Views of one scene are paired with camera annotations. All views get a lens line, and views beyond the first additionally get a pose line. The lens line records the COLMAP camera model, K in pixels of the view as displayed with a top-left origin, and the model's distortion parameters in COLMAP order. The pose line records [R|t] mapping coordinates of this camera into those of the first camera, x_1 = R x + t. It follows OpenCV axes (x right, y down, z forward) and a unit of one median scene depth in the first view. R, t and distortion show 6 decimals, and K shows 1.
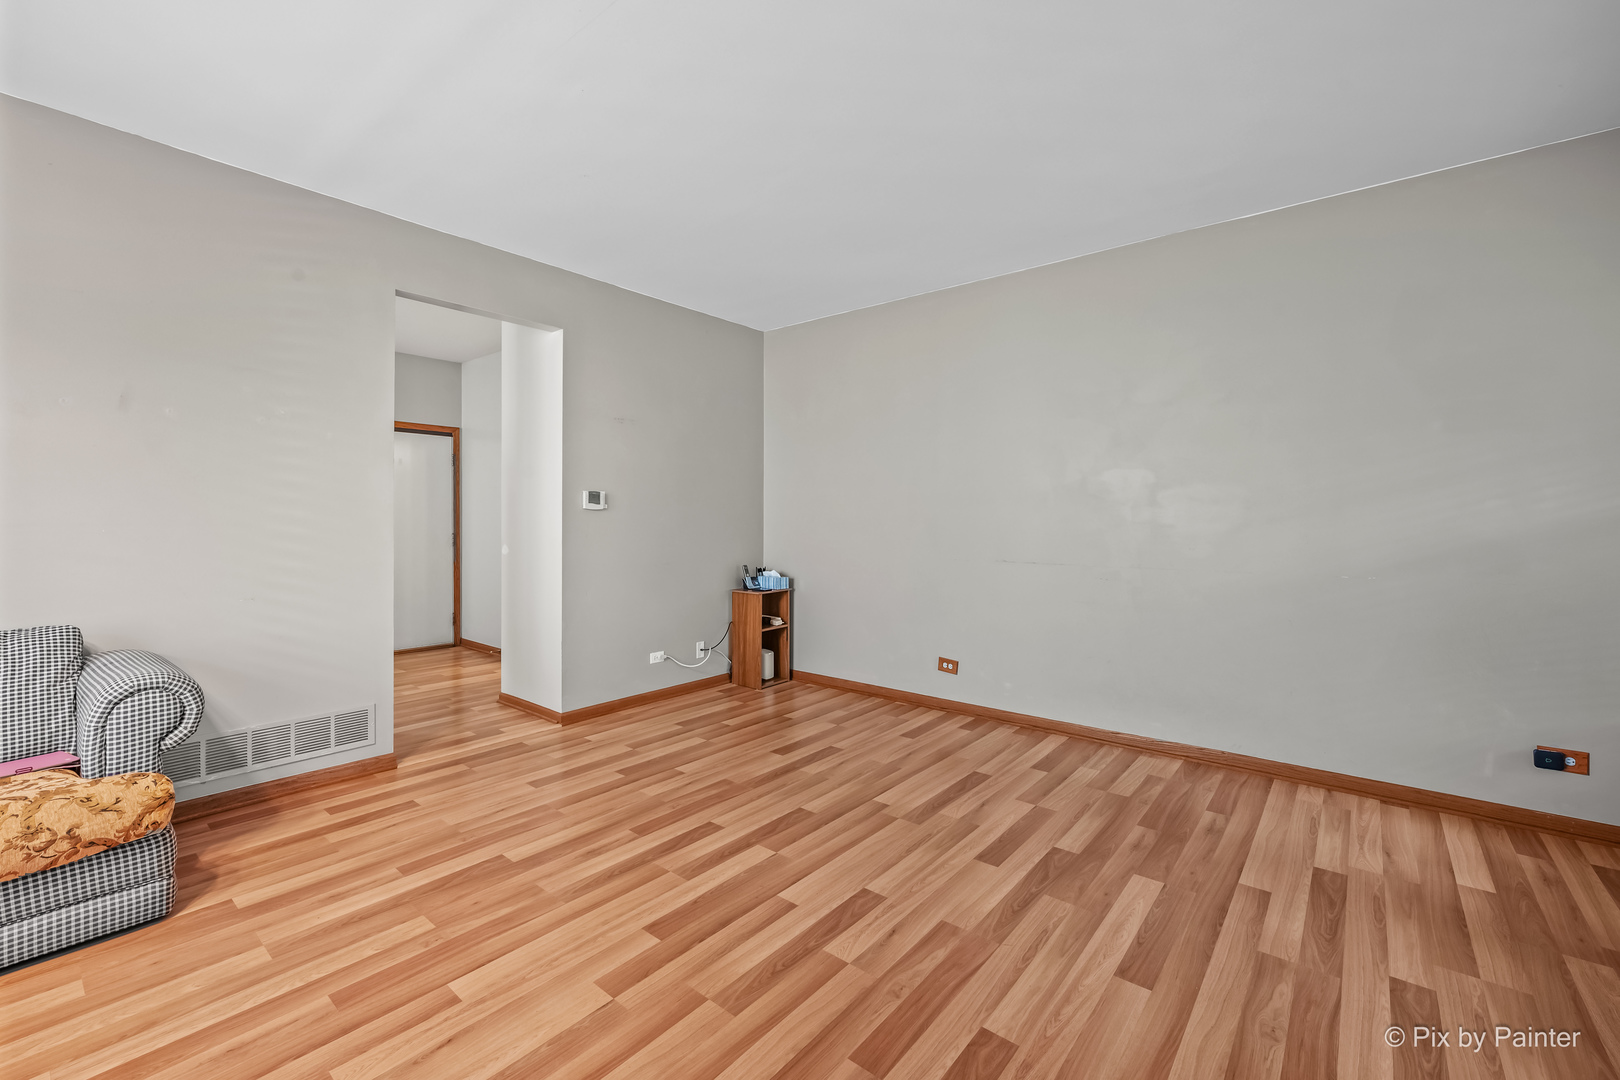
lens RADIAL K [[664.7, 0, 809.7], [0, 664.7, 527.3], [0, 0, 1]] dist [0.044050, 0.001004]
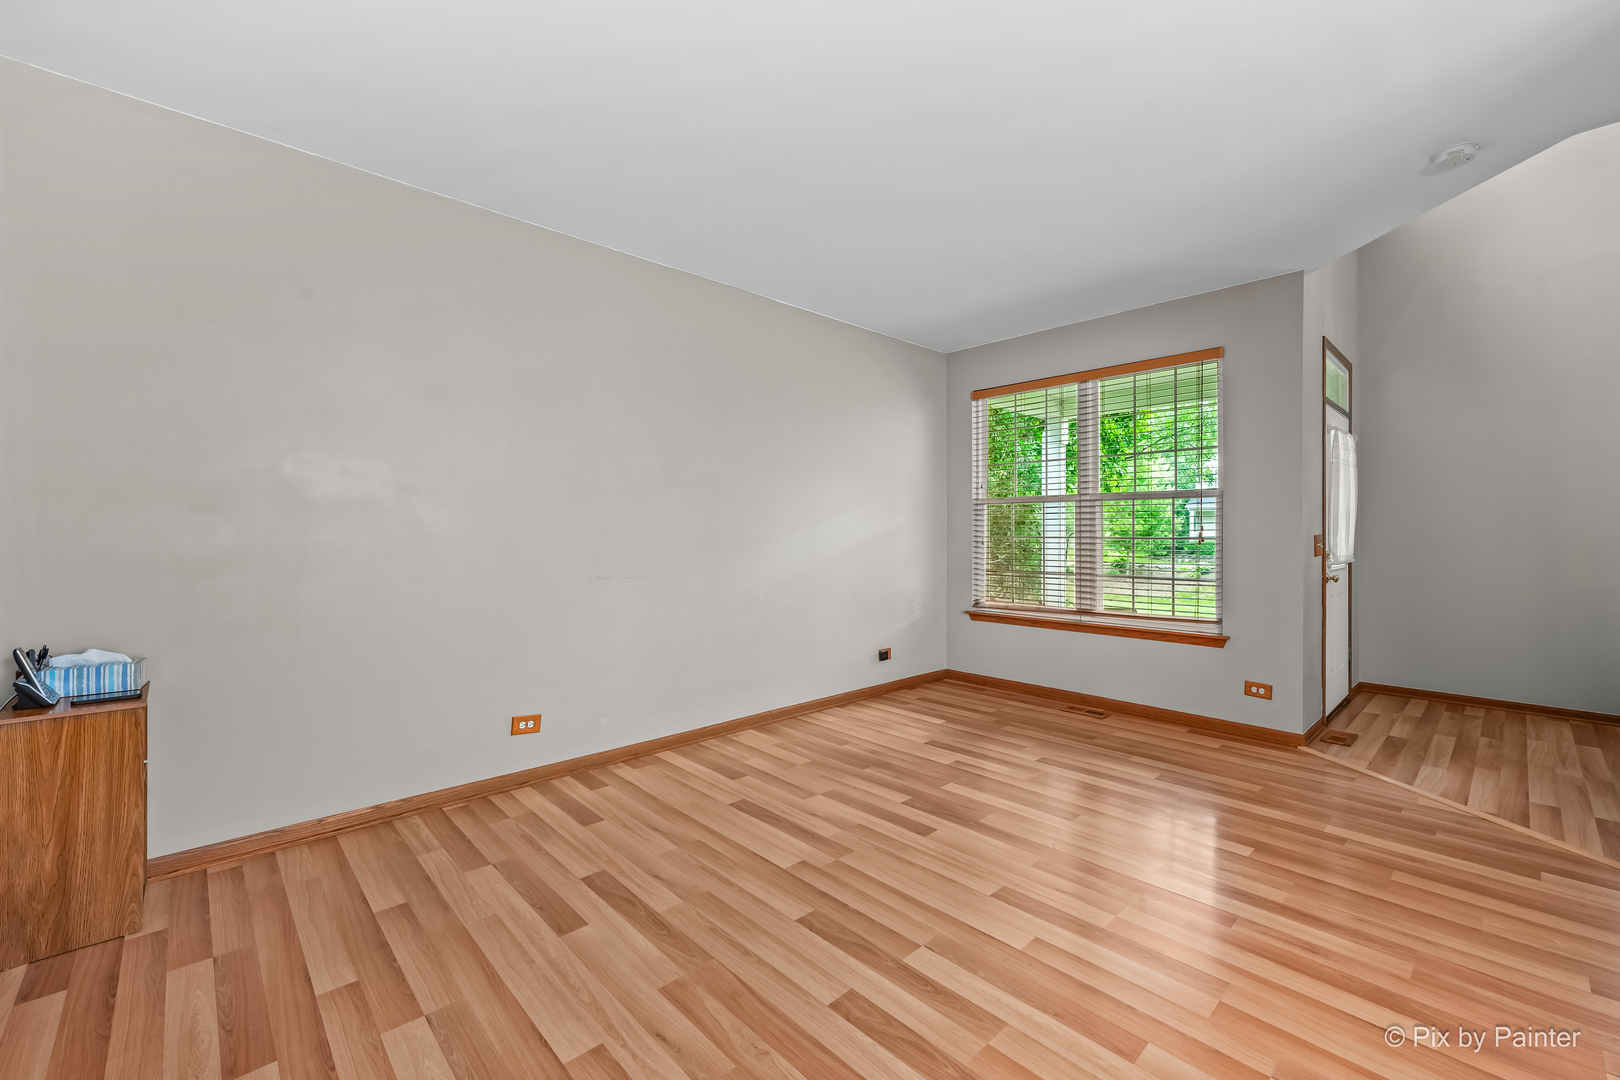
lens RADIAL K [[664.7, 0, 807.1], [0, 664.7, 547.6], [0, 0, 1]] dist [0.044050, 0.001004]
pose [[0.128752, -0.022226, 0.991428, -0.665464], [-0.003282, 0.999734, 0.022839, -0.012486], [-0.991671, -0.006195, 0.128645, 0.794627]]
